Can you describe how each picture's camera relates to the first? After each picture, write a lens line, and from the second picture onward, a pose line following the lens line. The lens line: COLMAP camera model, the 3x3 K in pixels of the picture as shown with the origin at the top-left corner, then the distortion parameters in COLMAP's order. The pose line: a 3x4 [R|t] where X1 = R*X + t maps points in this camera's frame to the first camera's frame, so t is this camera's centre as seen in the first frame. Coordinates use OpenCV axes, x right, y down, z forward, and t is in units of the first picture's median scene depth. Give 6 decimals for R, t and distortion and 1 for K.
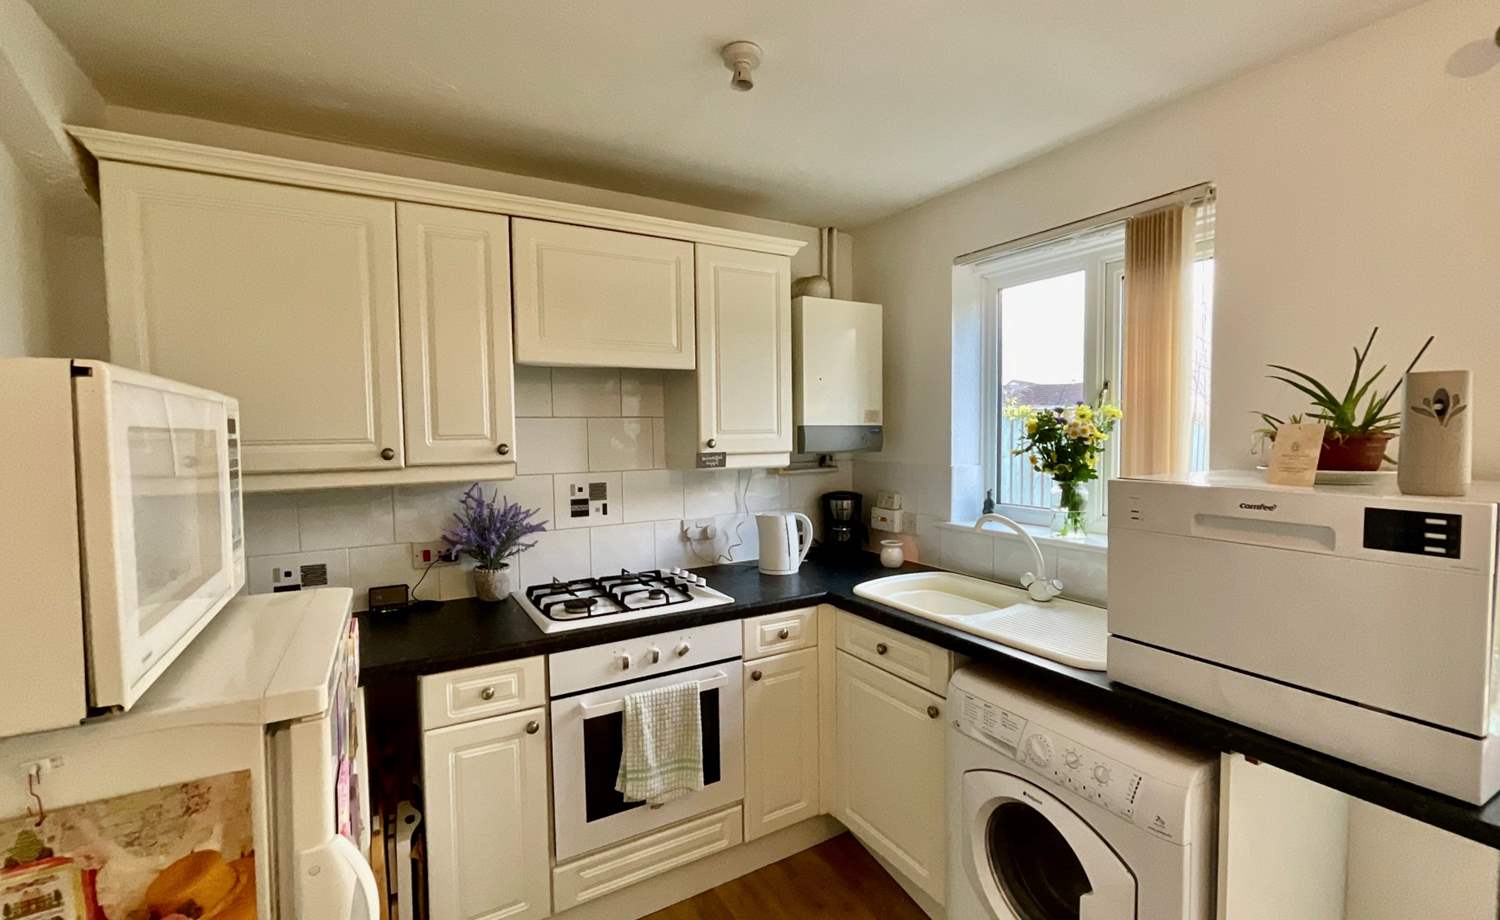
lens RADIAL K [[644.5, 0, 748.8], [0, 644.5, 466.4], [0, 0, 1]] dist [0.000925, -0.007487]
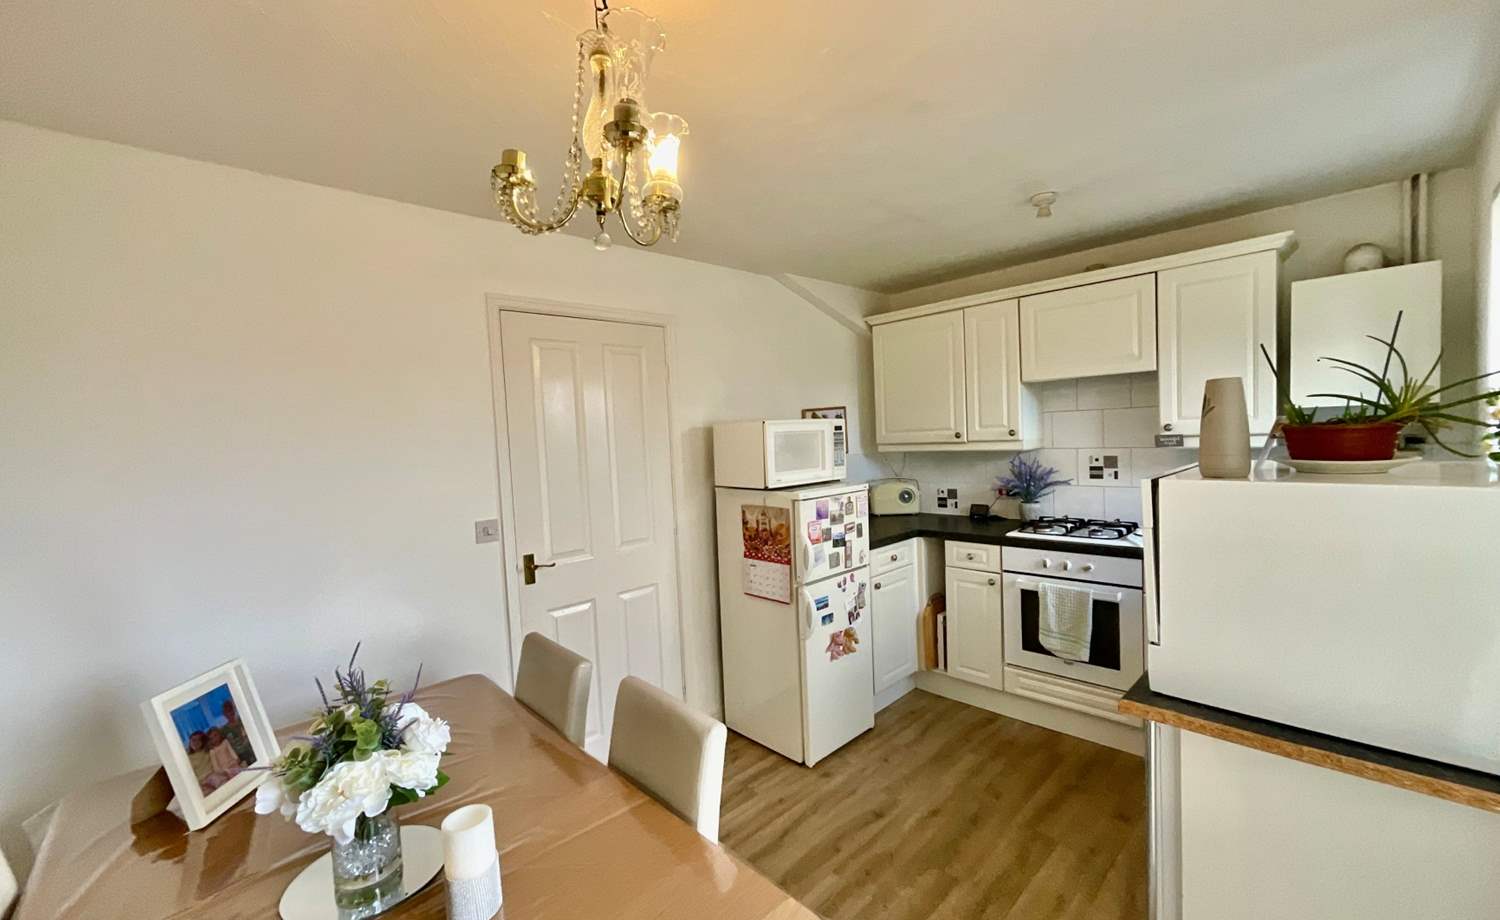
lens RADIAL K [[615.9, 0, 750.0], [0, 615.9, 460.0], [0, 0, 1]] dist [0.000286, 0.000257]
pose [[0.235842, 0.045909, -0.970706, 1.030094], [-0.012911, 0.998943, 0.044107, -0.016571], [0.971706, 0.002131, 0.236186, -0.088784]]
